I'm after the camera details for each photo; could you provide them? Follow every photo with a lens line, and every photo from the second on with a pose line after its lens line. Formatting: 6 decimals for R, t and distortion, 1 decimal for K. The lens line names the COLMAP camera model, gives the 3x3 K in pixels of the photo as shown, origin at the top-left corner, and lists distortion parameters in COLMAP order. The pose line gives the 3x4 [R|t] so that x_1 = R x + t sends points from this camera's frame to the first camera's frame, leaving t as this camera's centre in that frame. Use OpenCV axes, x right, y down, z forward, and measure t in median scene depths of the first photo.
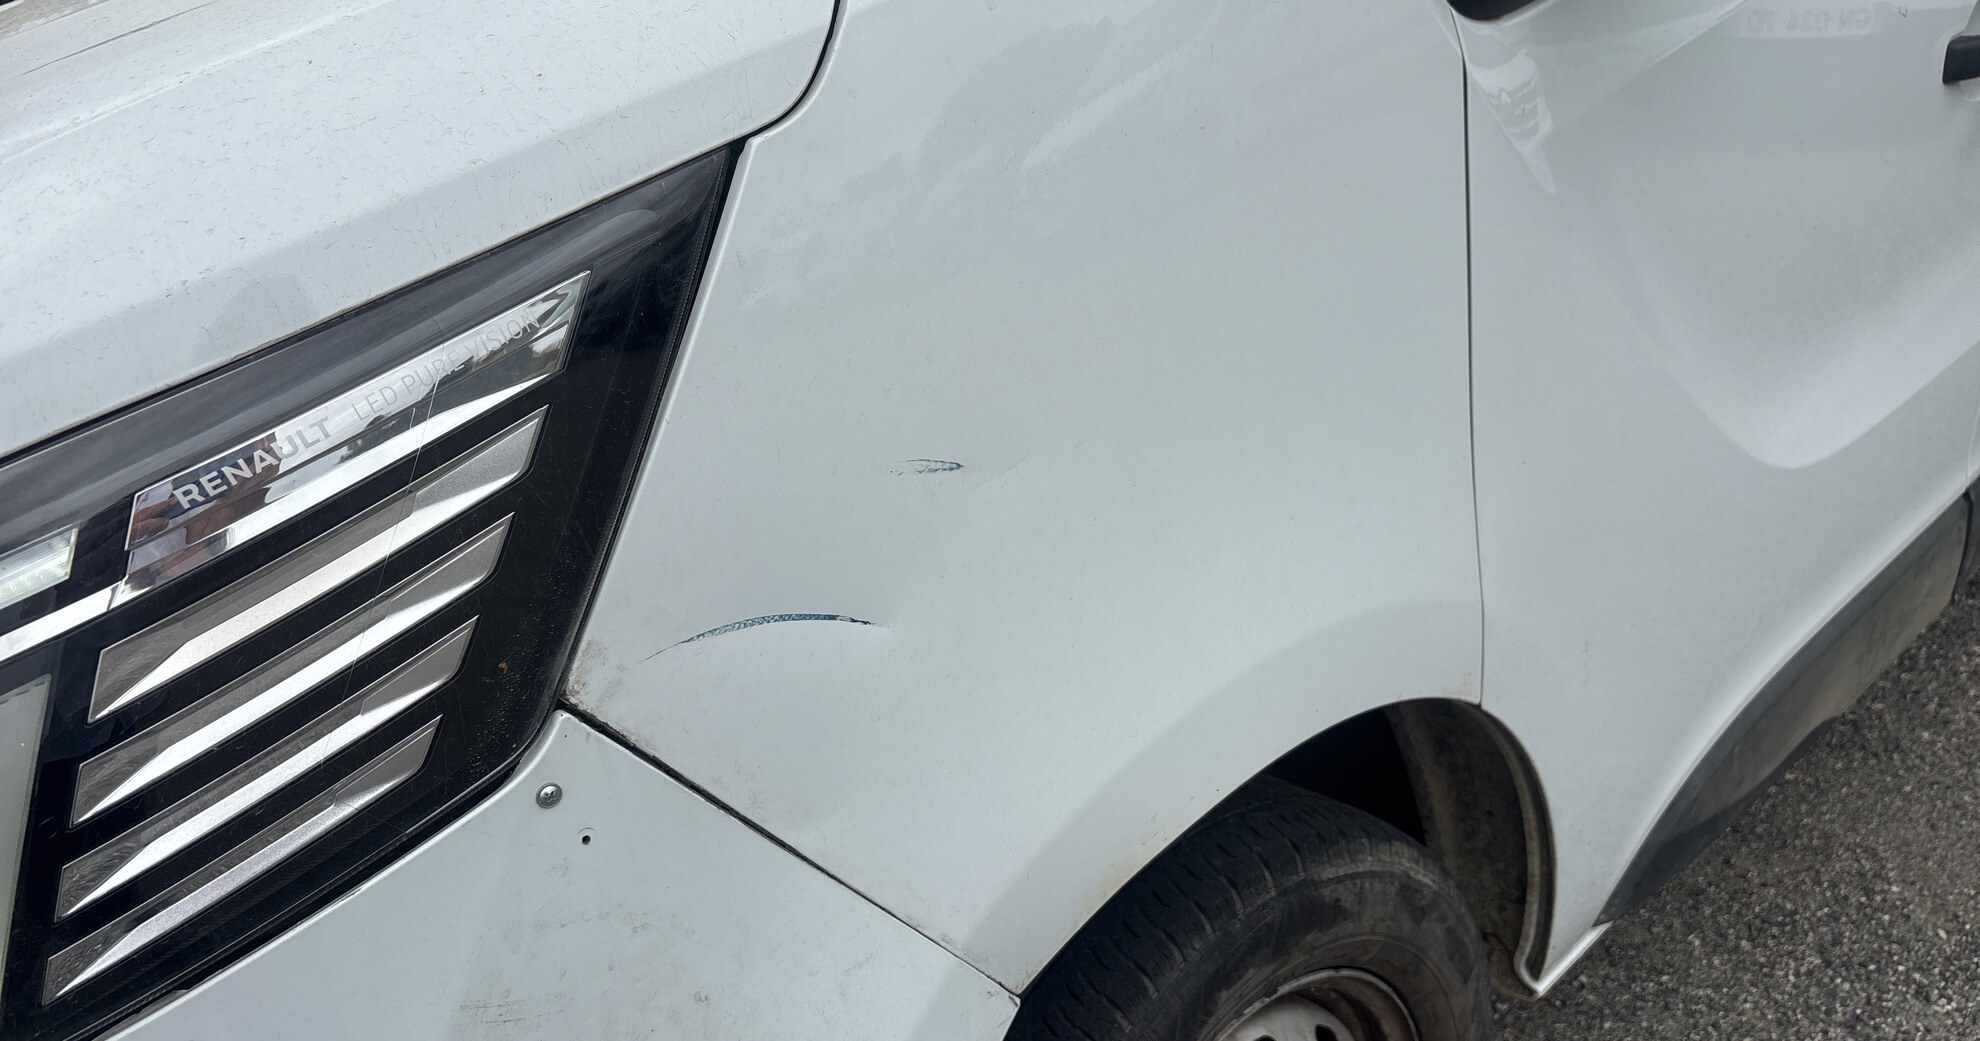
lens RADIAL K [[1444.5, 0, 990.0], [0, 1444.5, 520.5], [0, 0, 1]] dist [0.005466, 0.000817]
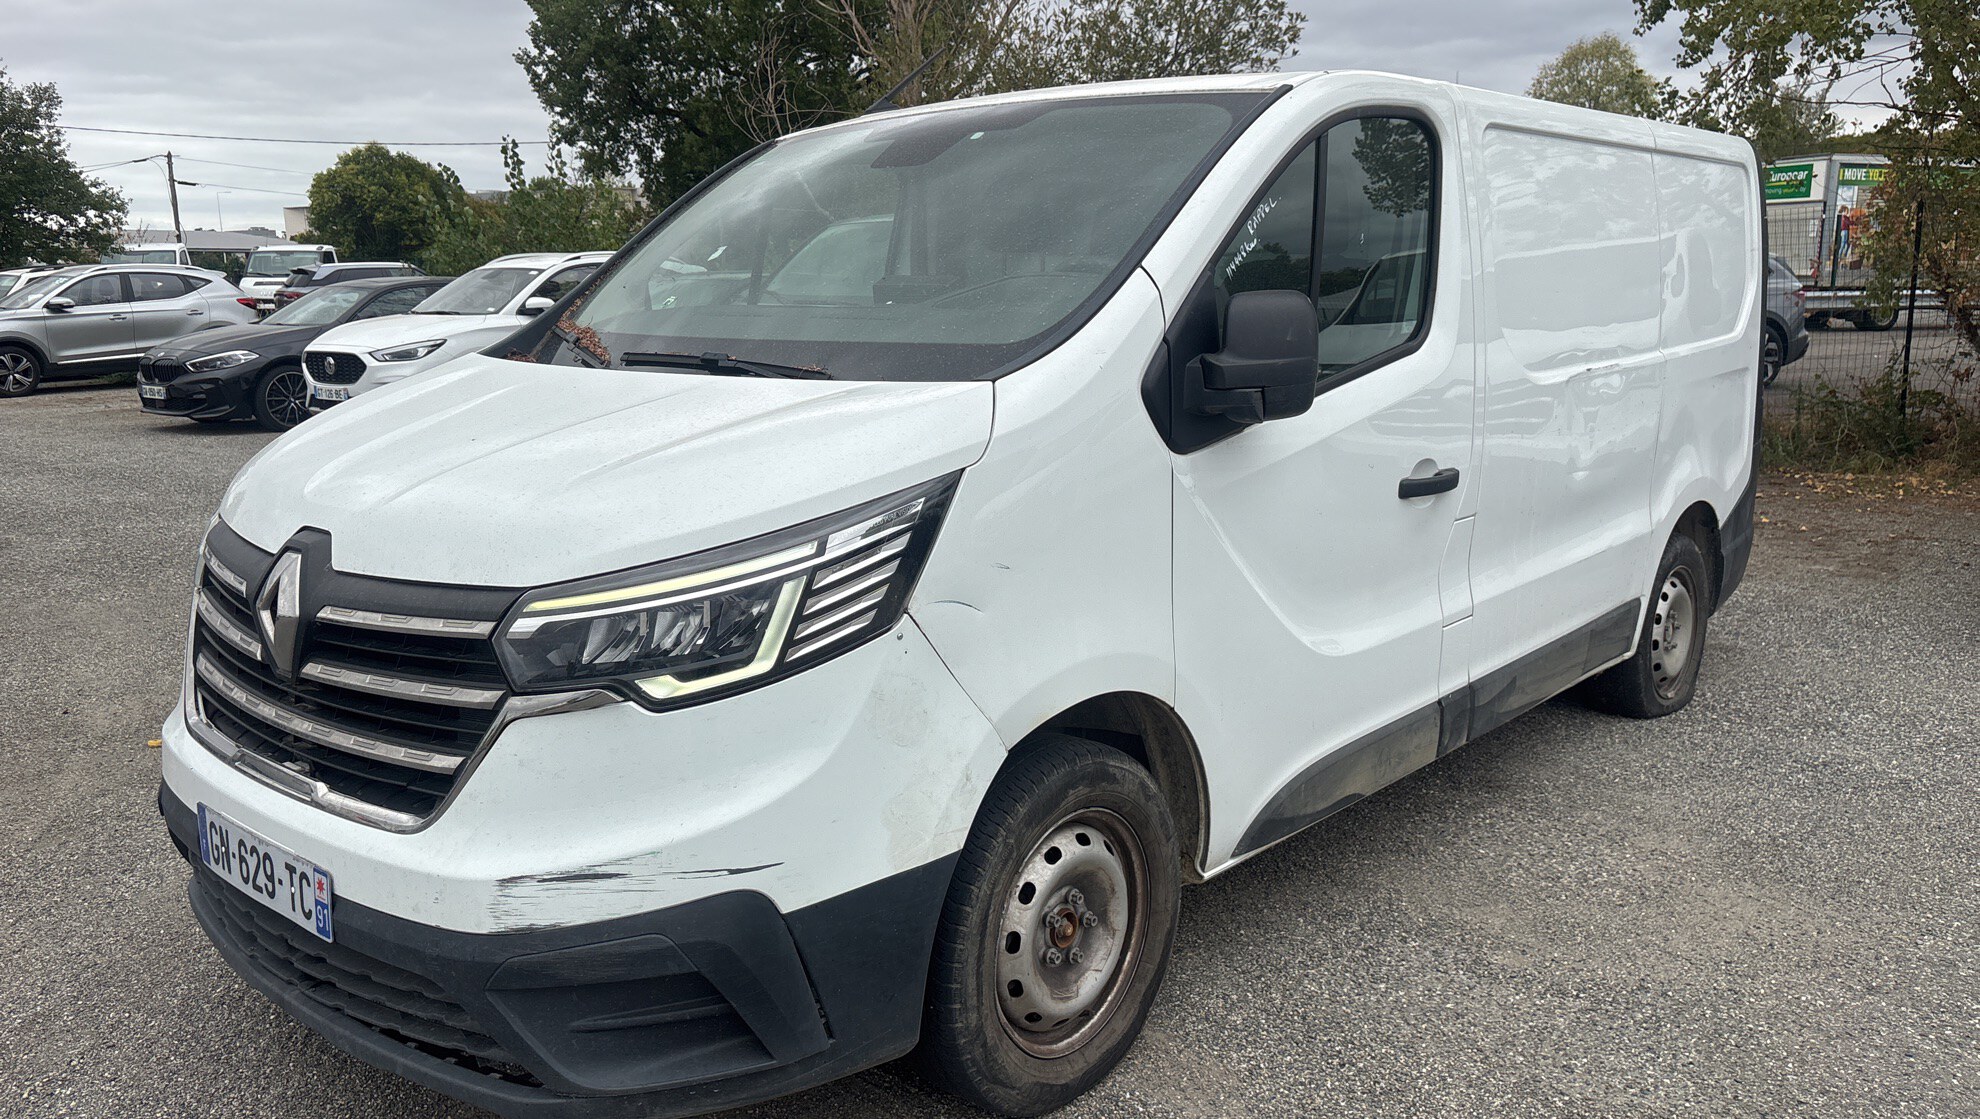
lens RADIAL K [[1559.2, 0, 990.0], [0, 1559.2, 559.5], [0, 0, 1]] dist [0.038479, 0.001861]
pose [[0.988619, 0.095300, 0.116407, -0.471117], [-0.067665, 0.972761, -0.221716, 0.723914], [-0.134365, 0.211316, 0.968138, -2.415828]]
